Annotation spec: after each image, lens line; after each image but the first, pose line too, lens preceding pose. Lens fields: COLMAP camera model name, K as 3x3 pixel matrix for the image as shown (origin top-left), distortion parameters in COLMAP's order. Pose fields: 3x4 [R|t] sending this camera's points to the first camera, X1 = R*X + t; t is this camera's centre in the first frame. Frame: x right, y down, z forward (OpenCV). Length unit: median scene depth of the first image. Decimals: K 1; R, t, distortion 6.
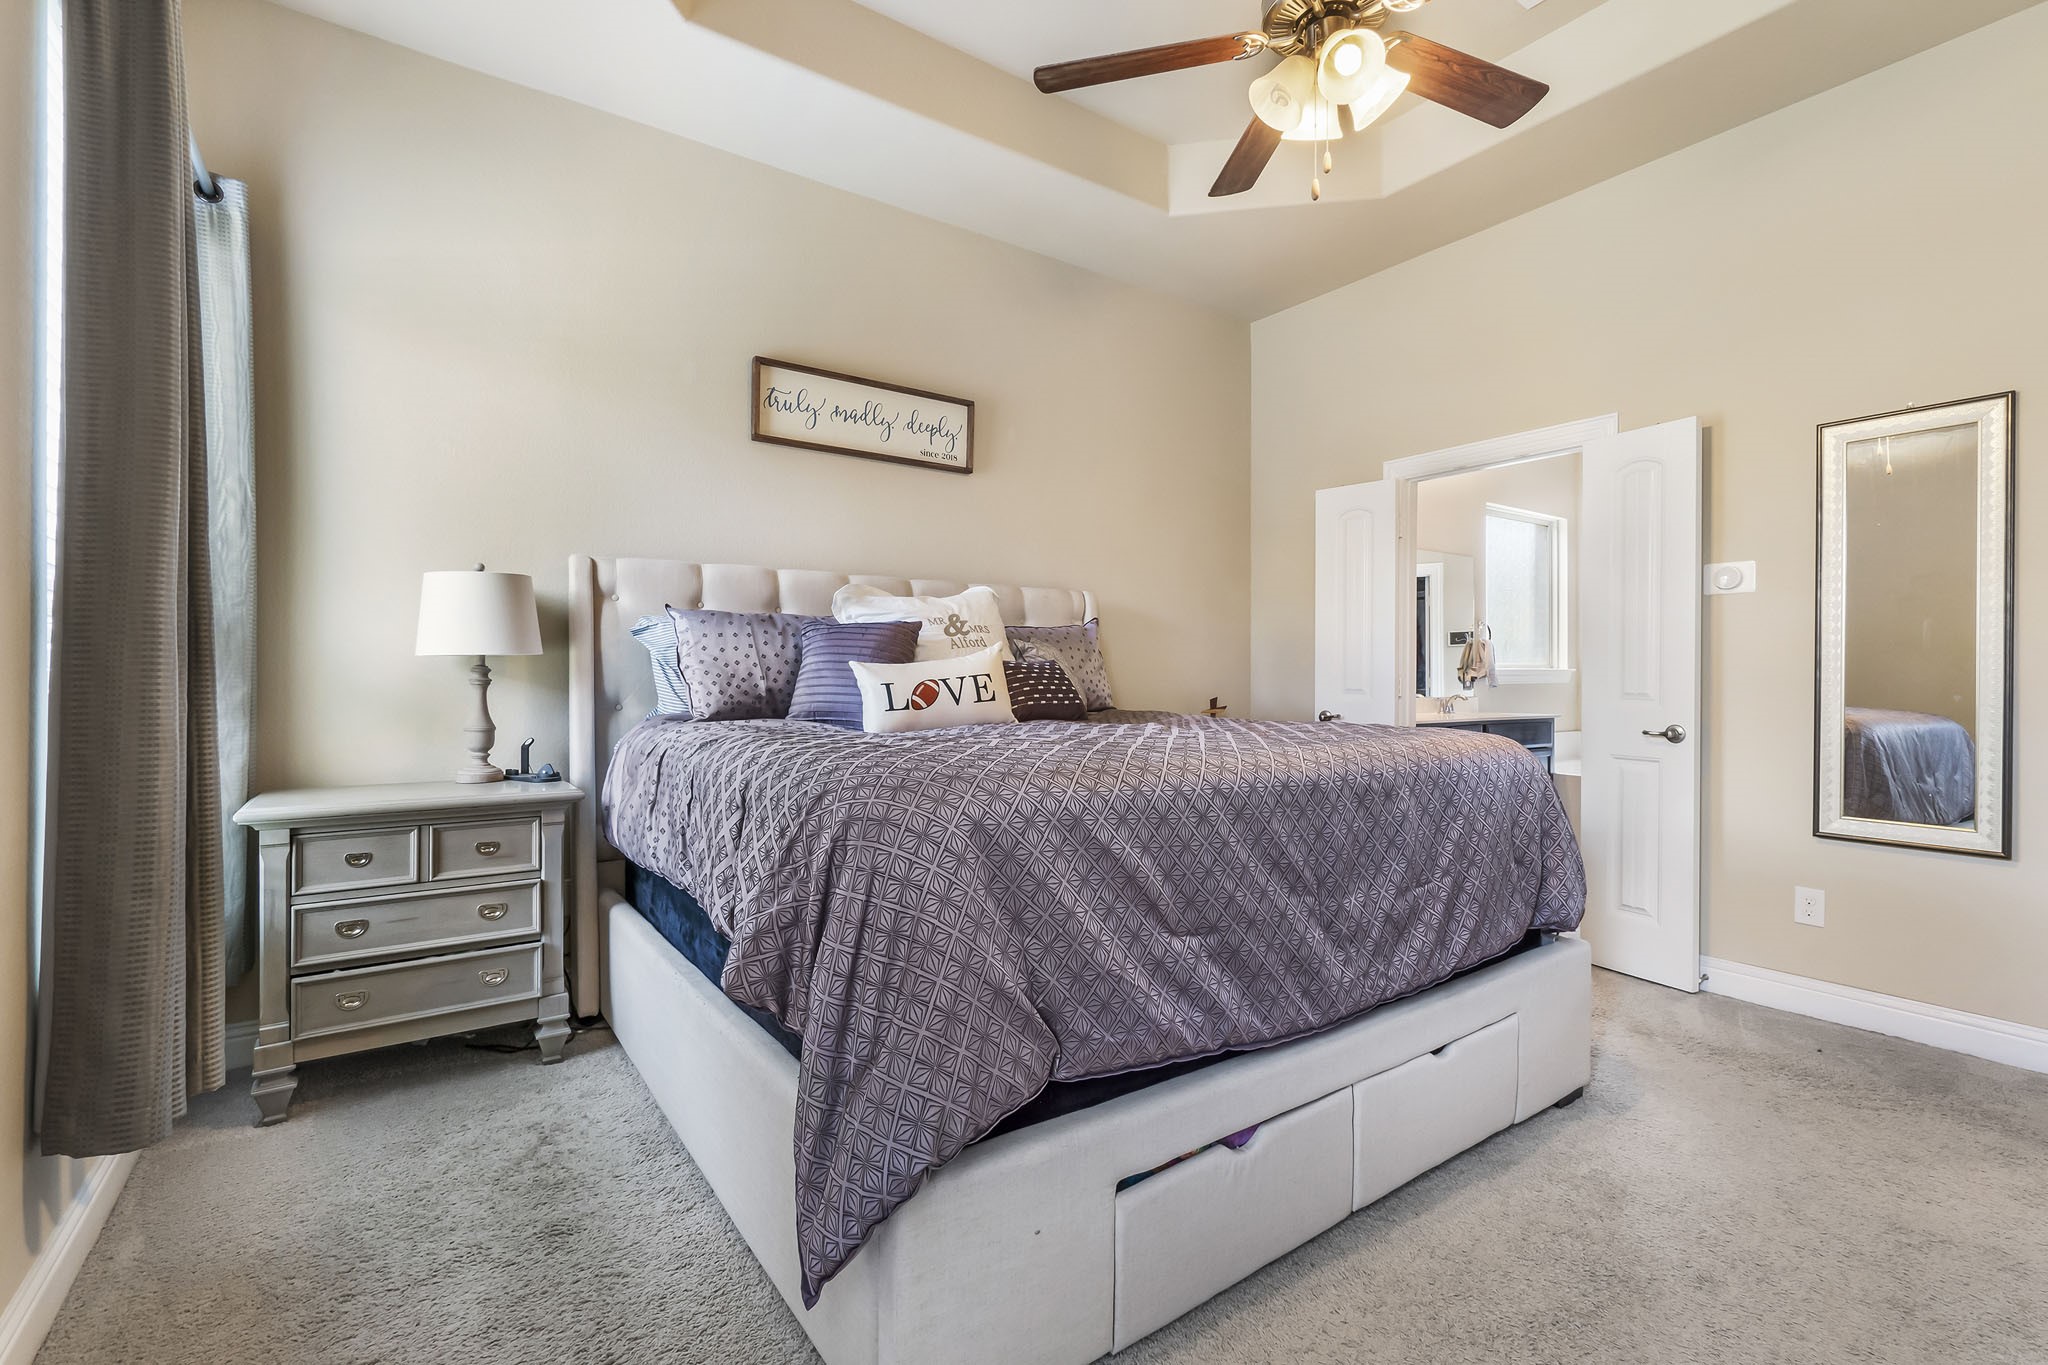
lens RADIAL K [[905.1, 0, 1022.2], [0, 905.1, 675.8], [0, 0, 1]] dist [-0.000807, 0.000122]
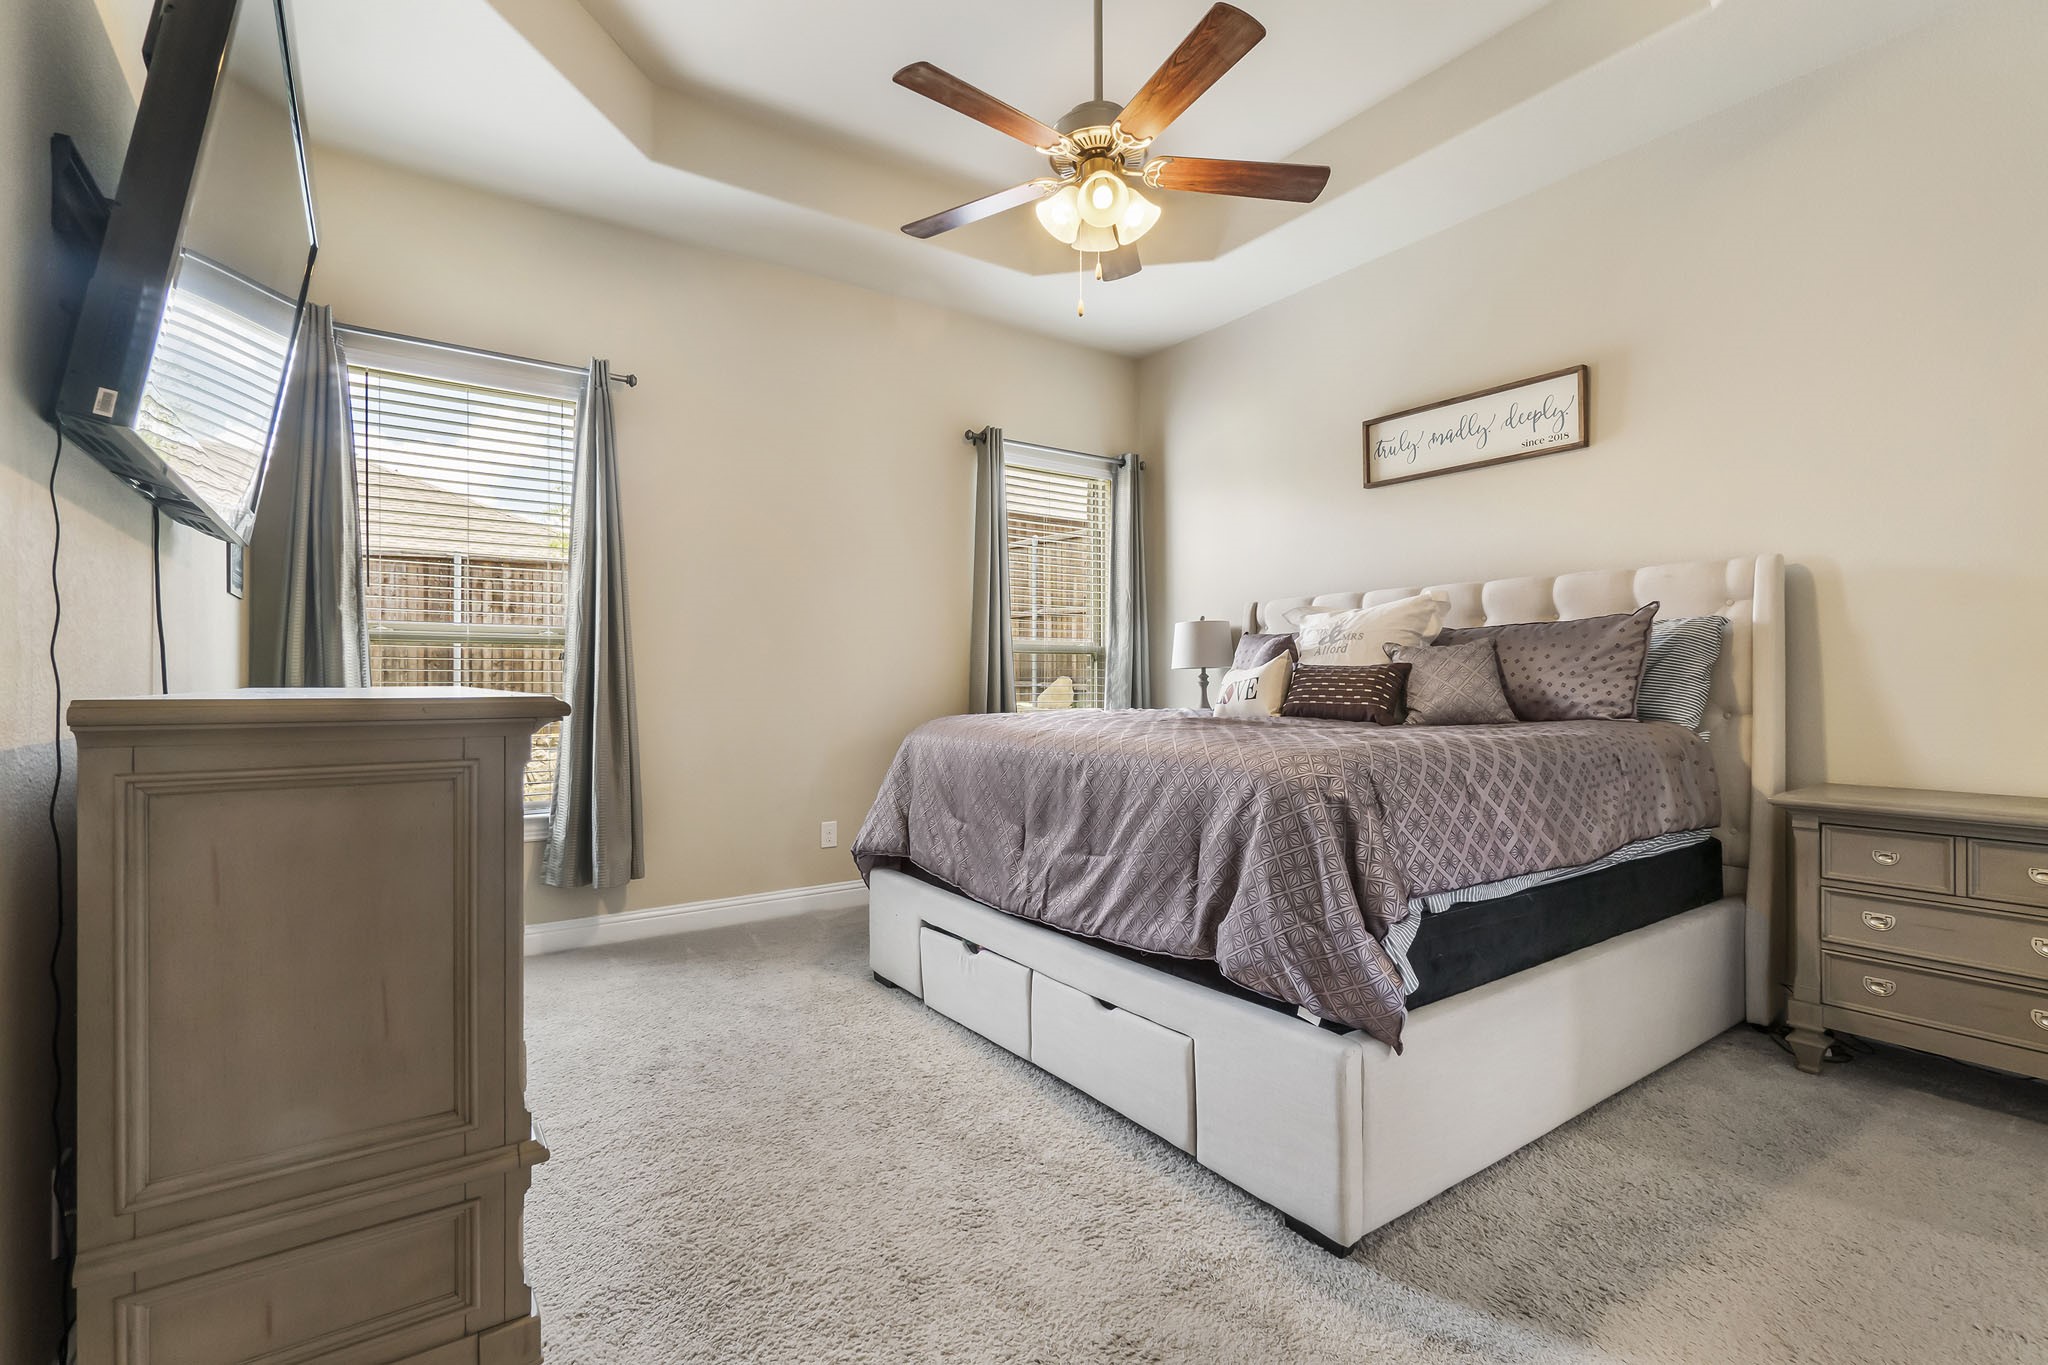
lens RADIAL K [[905.1, 0, 1022.2], [0, 905.1, 675.8], [0, 0, 1]] dist [-0.000807, 0.000122]
pose [[-0.000070, -0.005884, -0.999983, 0.924312], [0.001076, 0.999982, -0.005884, 0.002769], [0.999999, -0.001077, -0.000063, 0.516198]]
